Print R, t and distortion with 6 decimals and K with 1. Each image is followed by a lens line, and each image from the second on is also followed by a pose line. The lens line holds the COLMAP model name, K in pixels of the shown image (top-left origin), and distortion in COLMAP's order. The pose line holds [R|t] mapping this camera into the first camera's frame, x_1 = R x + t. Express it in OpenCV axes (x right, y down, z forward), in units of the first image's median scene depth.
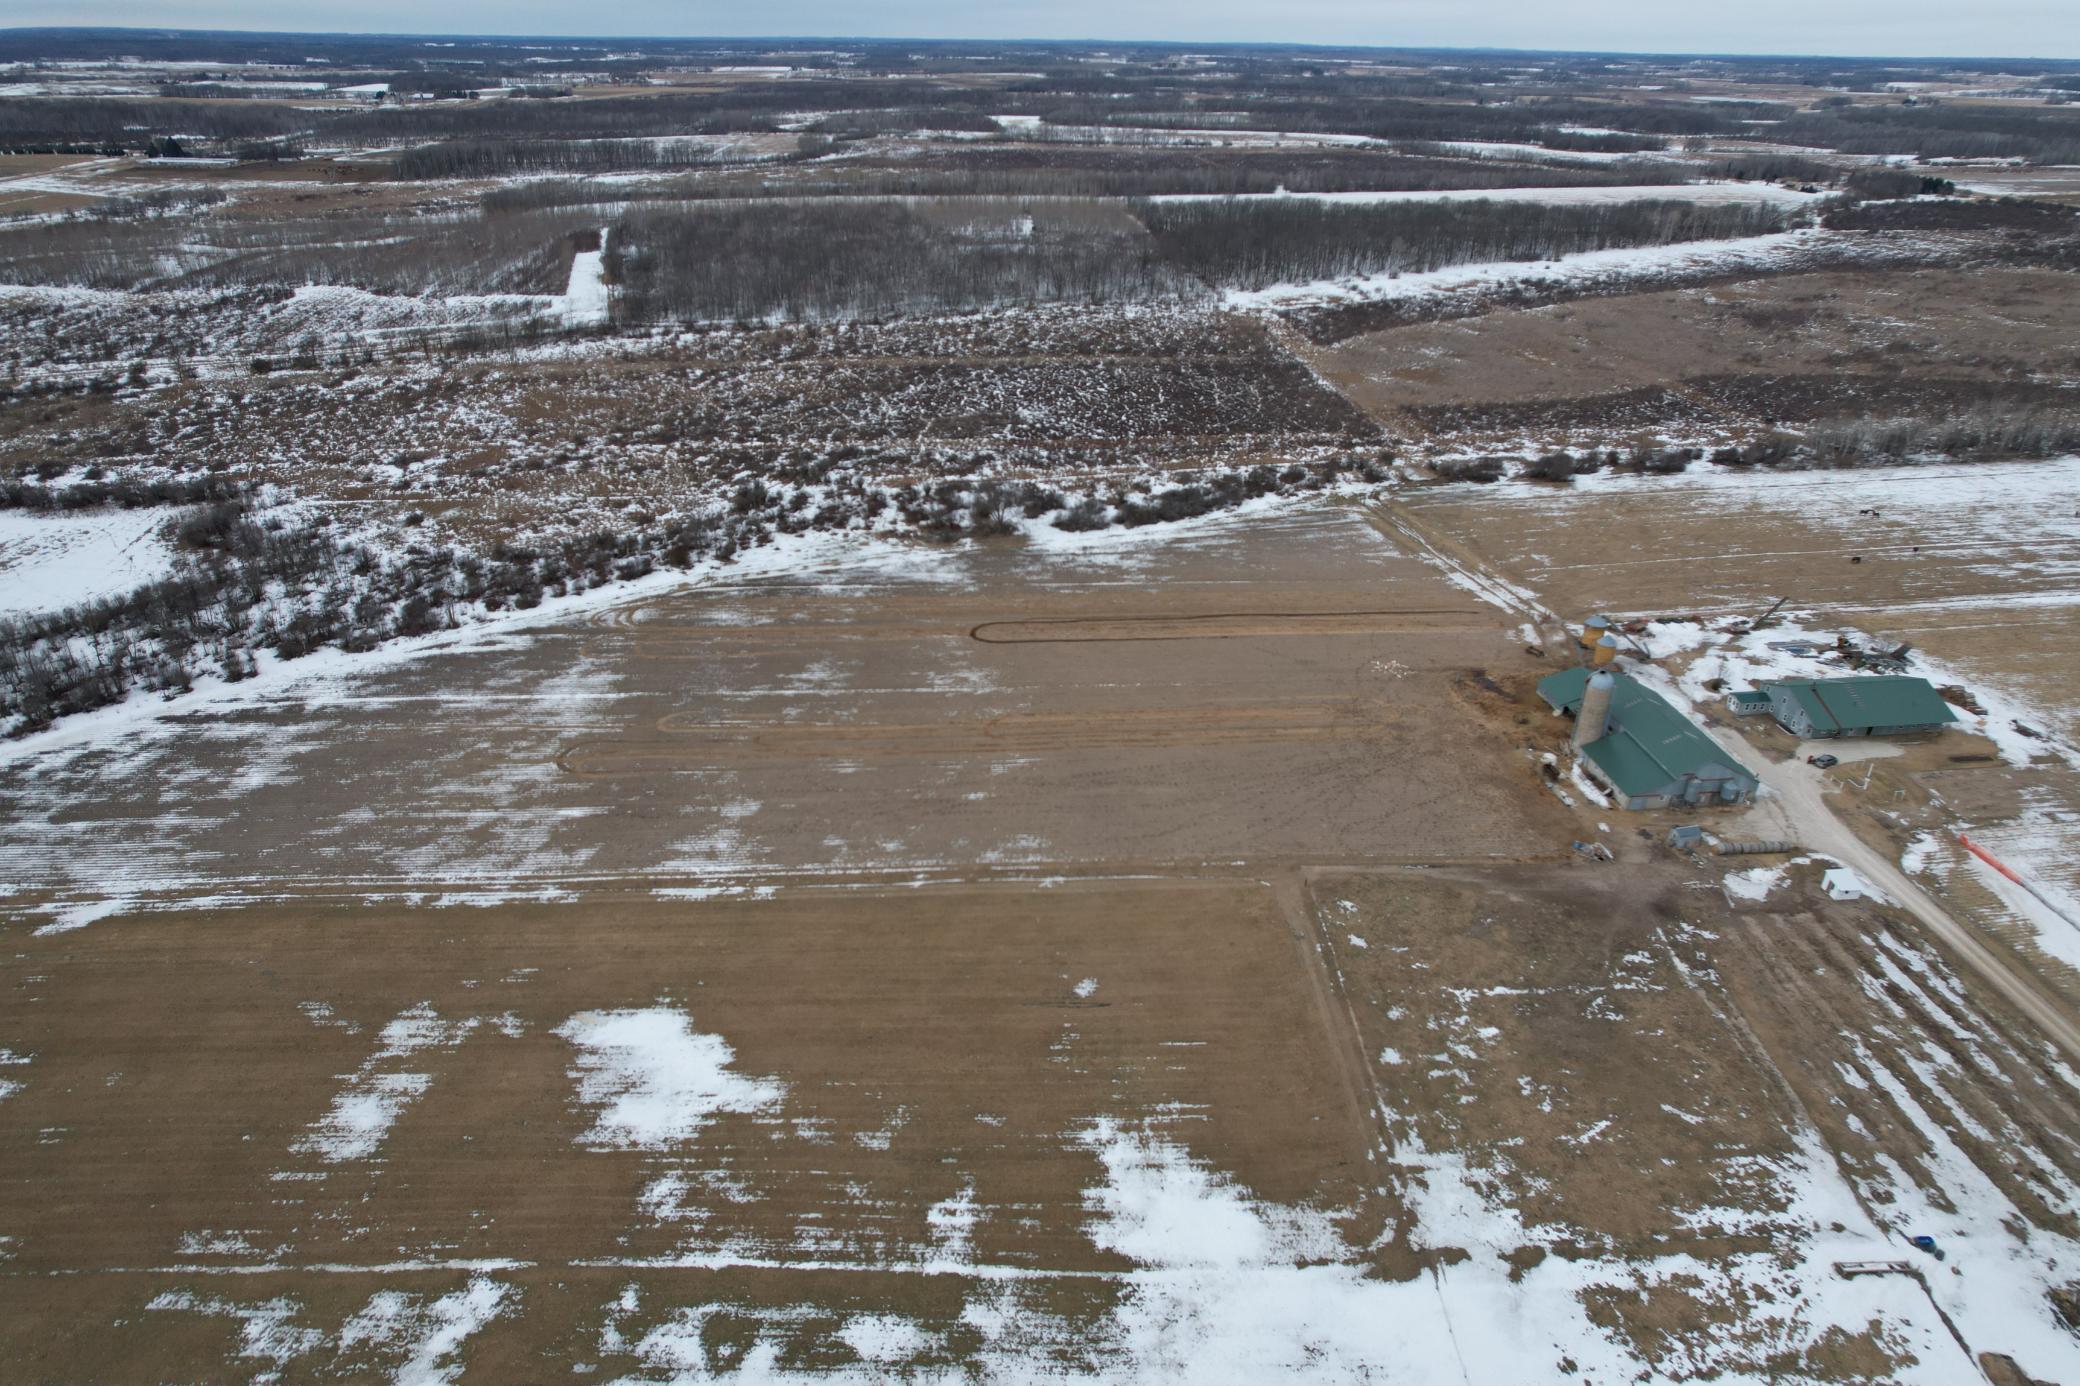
lens RADIAL K [[1336.4, 0, 1049.3], [0, 1336.4, 676.2], [0, 0, 1]] dist [-0.080639, 0.080386]
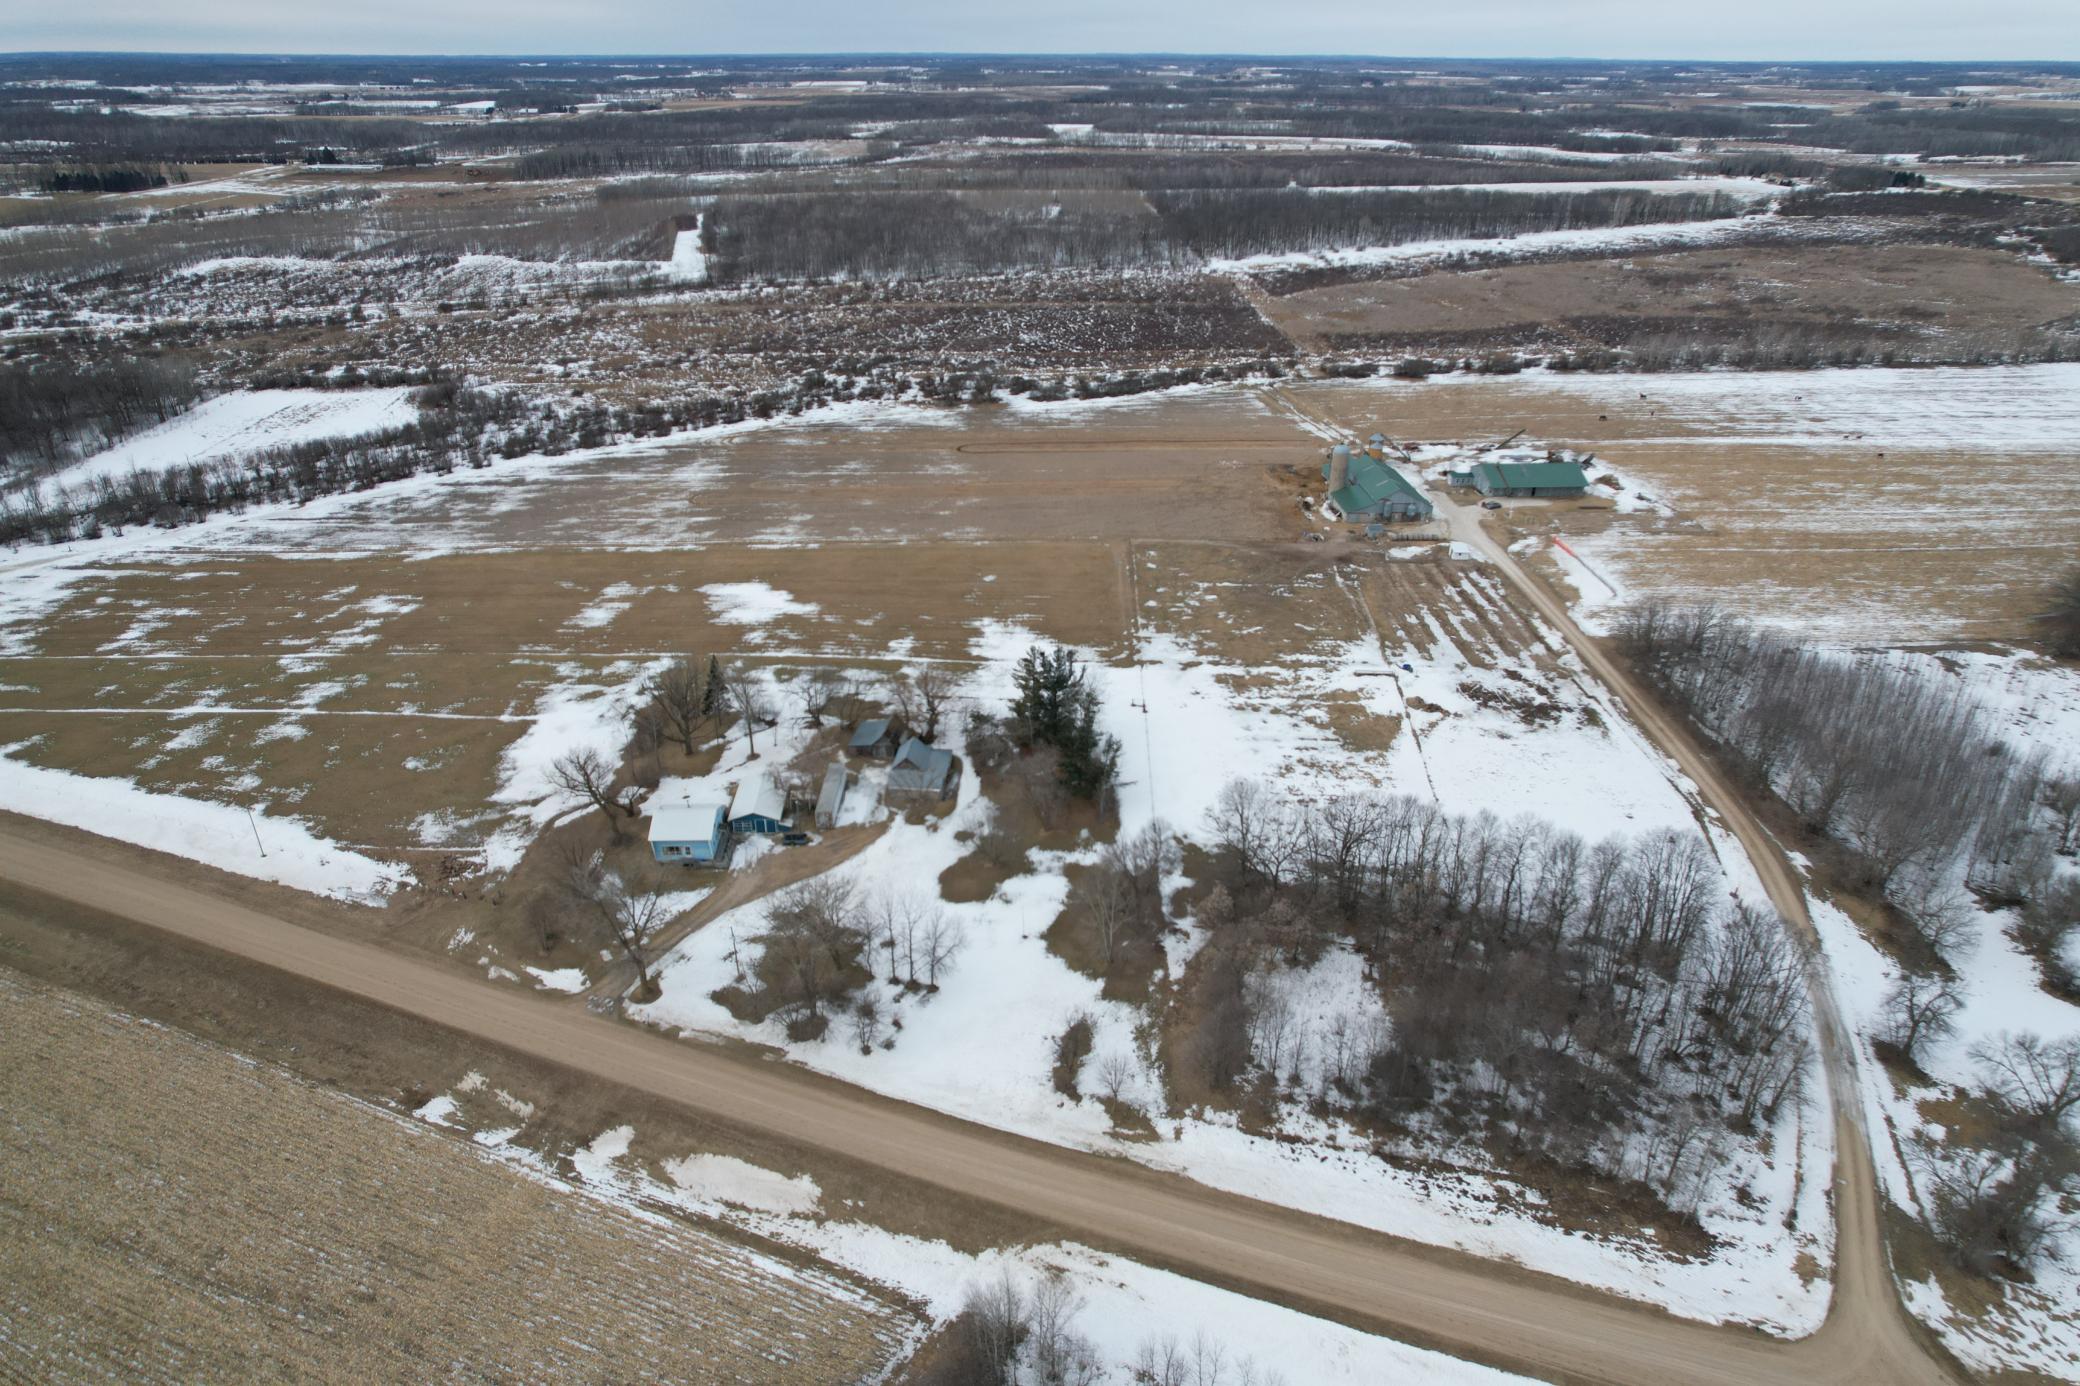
lens RADIAL K [[1336.4, 0, 1049.3], [0, 1336.4, 676.2], [0, 0, 1]] dist [-0.080639, 0.080386]
pose [[0.998606, 0.013336, -0.051073, 0.088809], [-0.013794, 0.999868, -0.008616, 0.168443], [0.050951, 0.009309, 0.998658, -0.344338]]
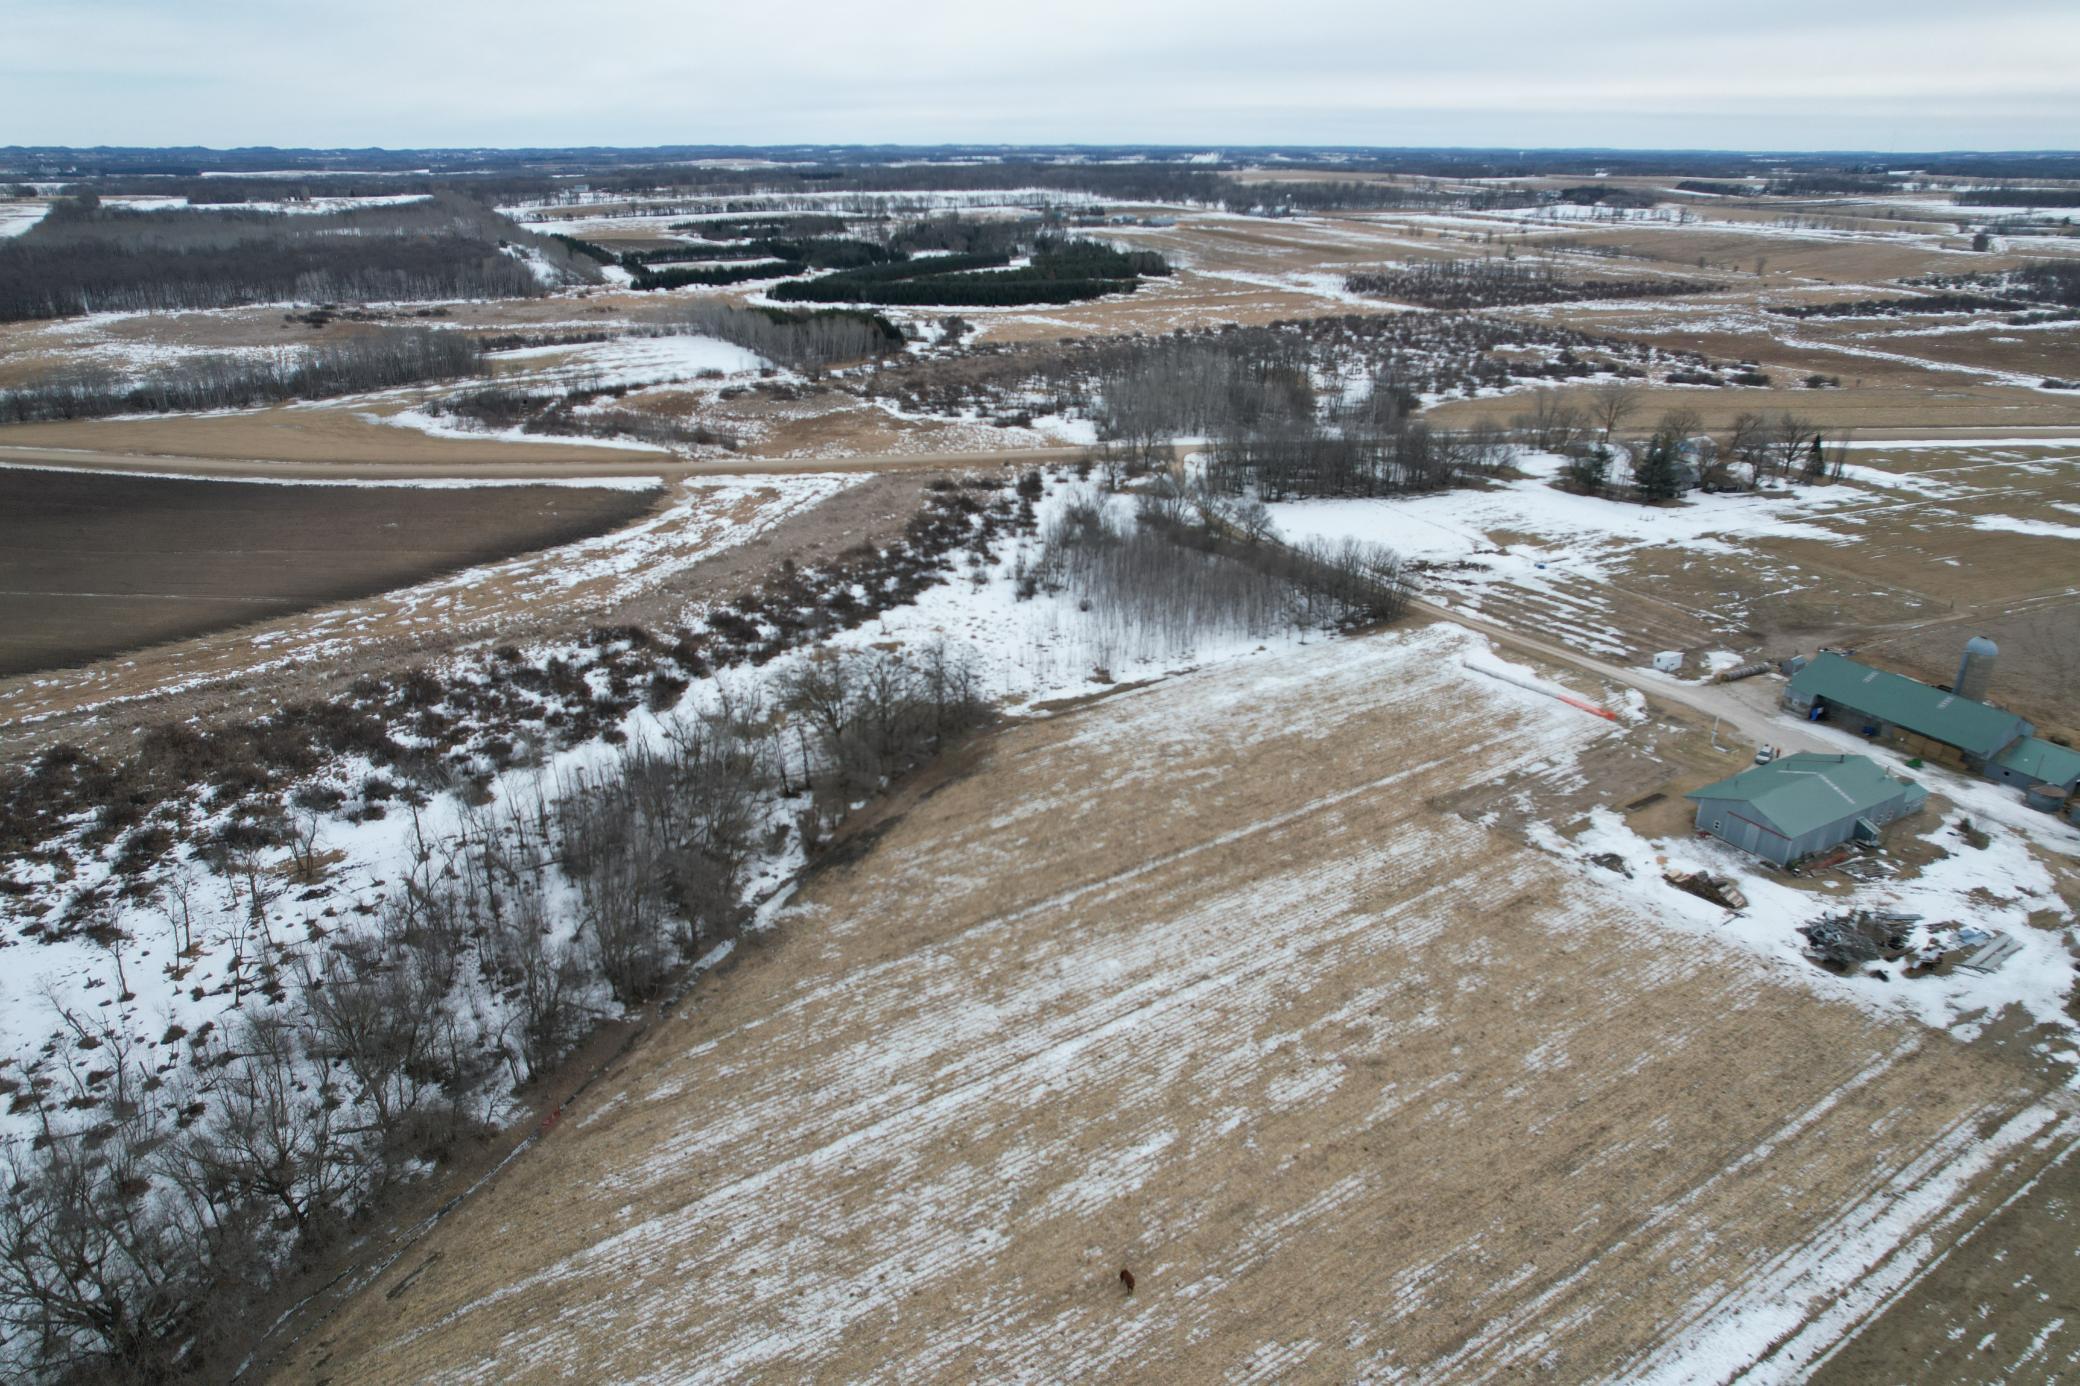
lens RADIAL K [[1336.4, 0, 1049.3], [0, 1336.4, 676.2], [0, 0, 1]] dist [-0.080639, 0.080386]
pose [[-0.927285, 0.126174, -0.352453, 0.804331], [-0.177628, 0.680464, 0.710927, -0.314073], [0.329532, 0.721838, -0.608571, 0.793968]]
